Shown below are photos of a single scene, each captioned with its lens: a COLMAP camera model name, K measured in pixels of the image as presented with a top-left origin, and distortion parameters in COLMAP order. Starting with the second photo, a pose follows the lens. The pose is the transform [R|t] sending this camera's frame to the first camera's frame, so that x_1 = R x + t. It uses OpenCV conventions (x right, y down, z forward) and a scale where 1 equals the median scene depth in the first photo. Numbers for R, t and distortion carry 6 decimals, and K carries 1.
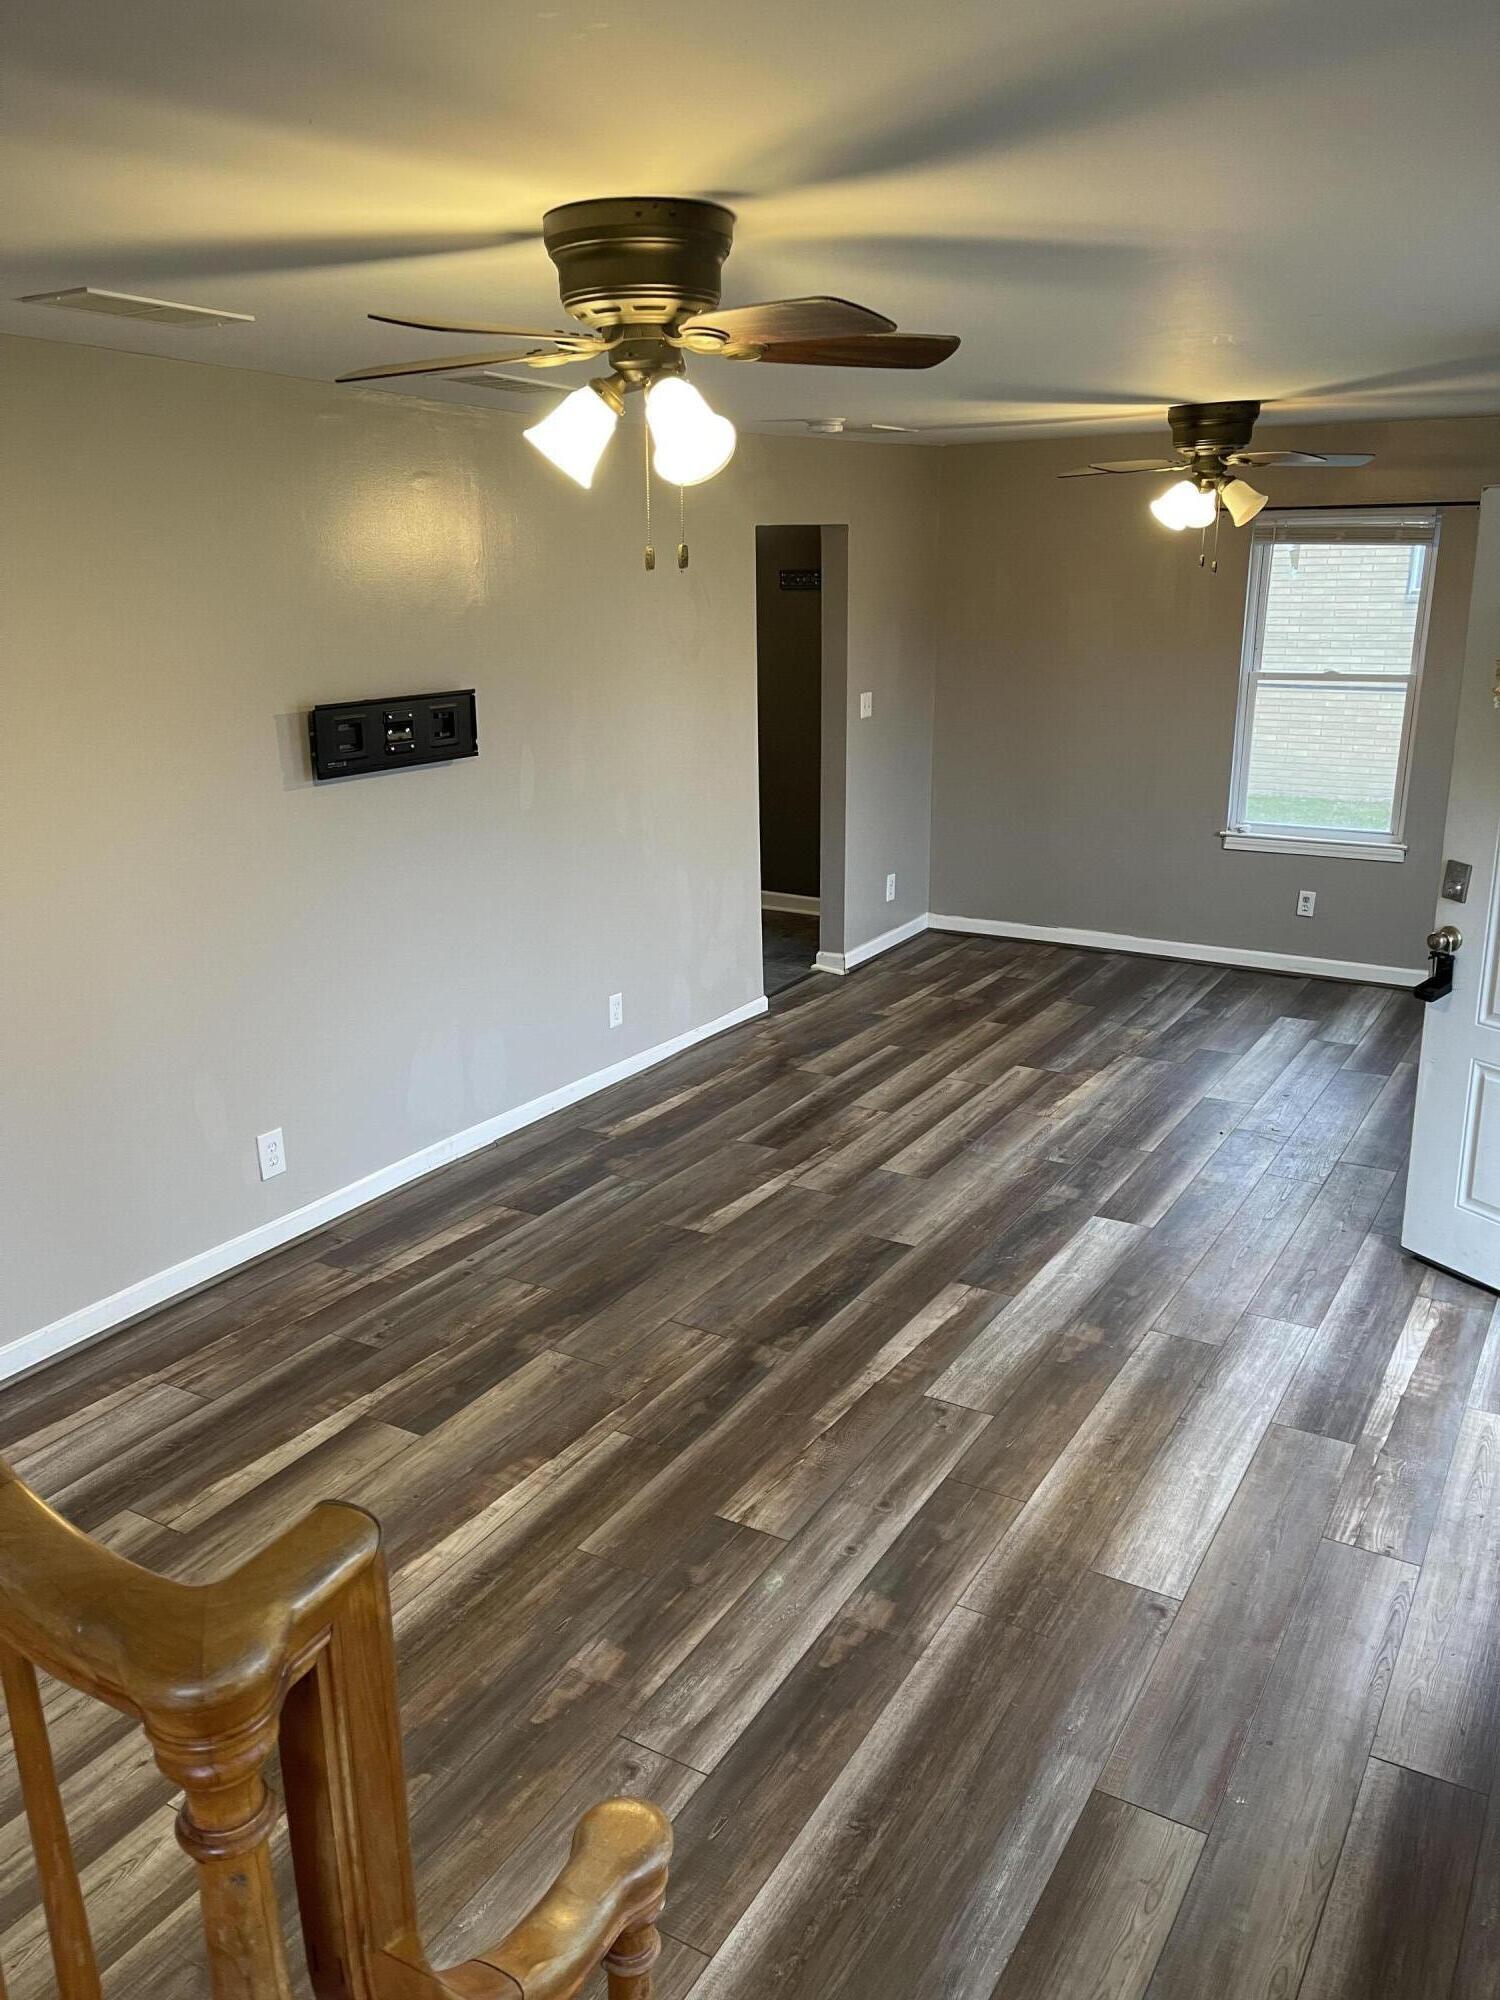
lens RADIAL K [[1516.1, 0, 746.5], [0, 1516.1, 1006.1], [0, 0, 1]] dist [0.041333, -0.045247]
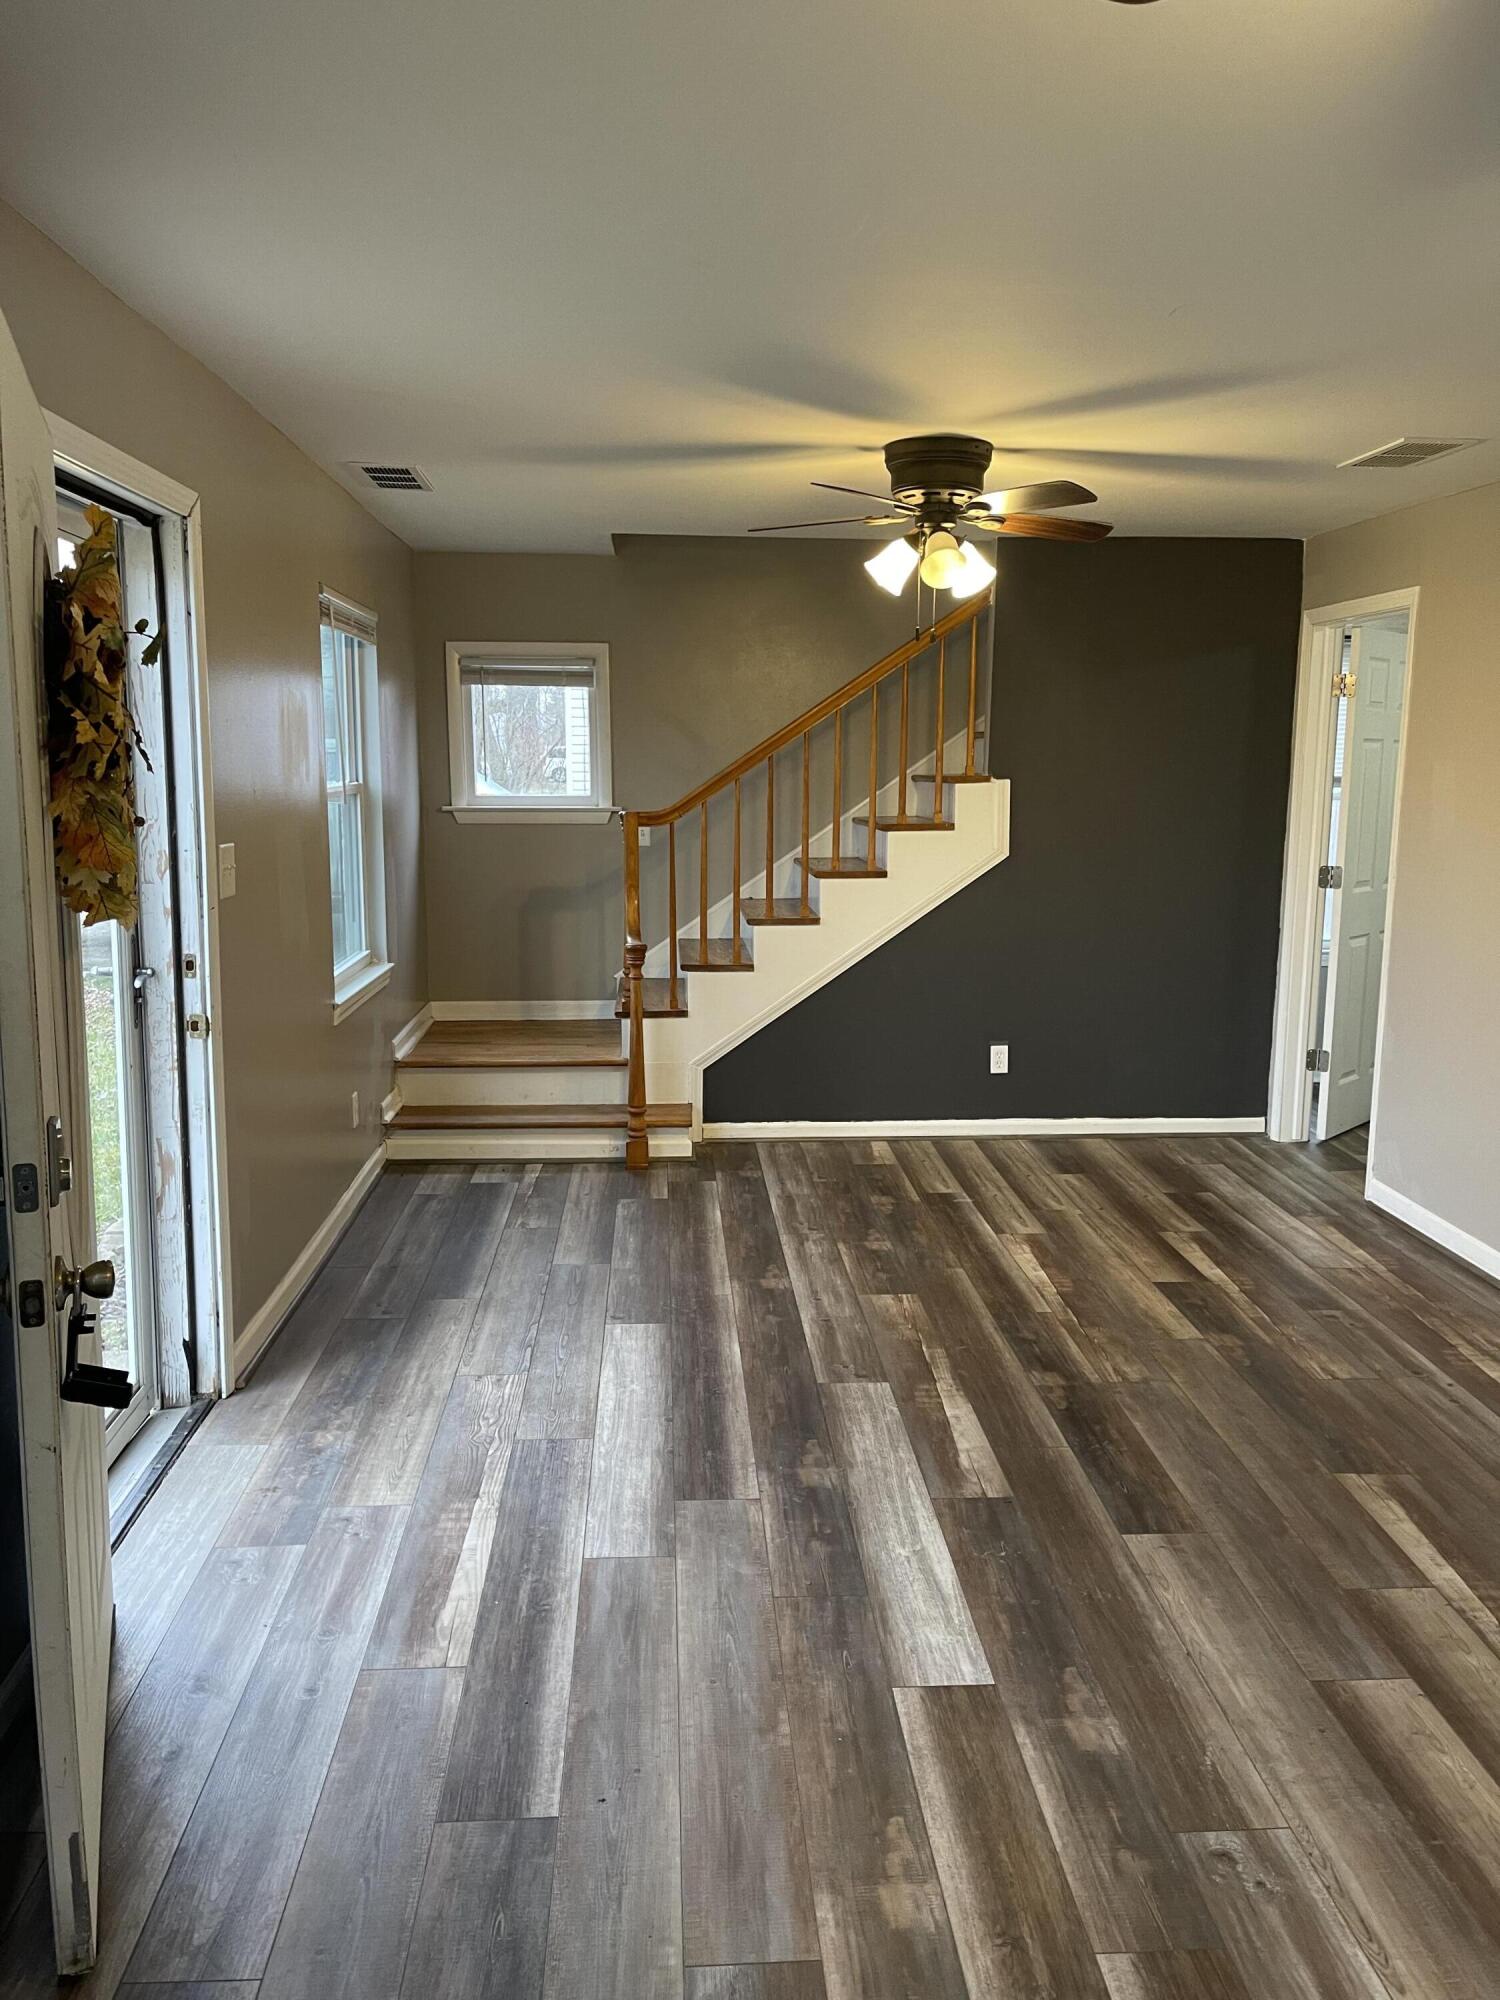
lens RADIAL K [[1516.1, 0, 746.5], [0, 1516.1, 1006.1], [0, 0, 1]] dist [0.041333, -0.045247]
pose [[-0.825650, 0.099042, -0.555421, 0.749823], [-0.154884, 0.906856, 0.391949, -0.380334], [0.542506, 0.409638, -0.733405, 1.585869]]
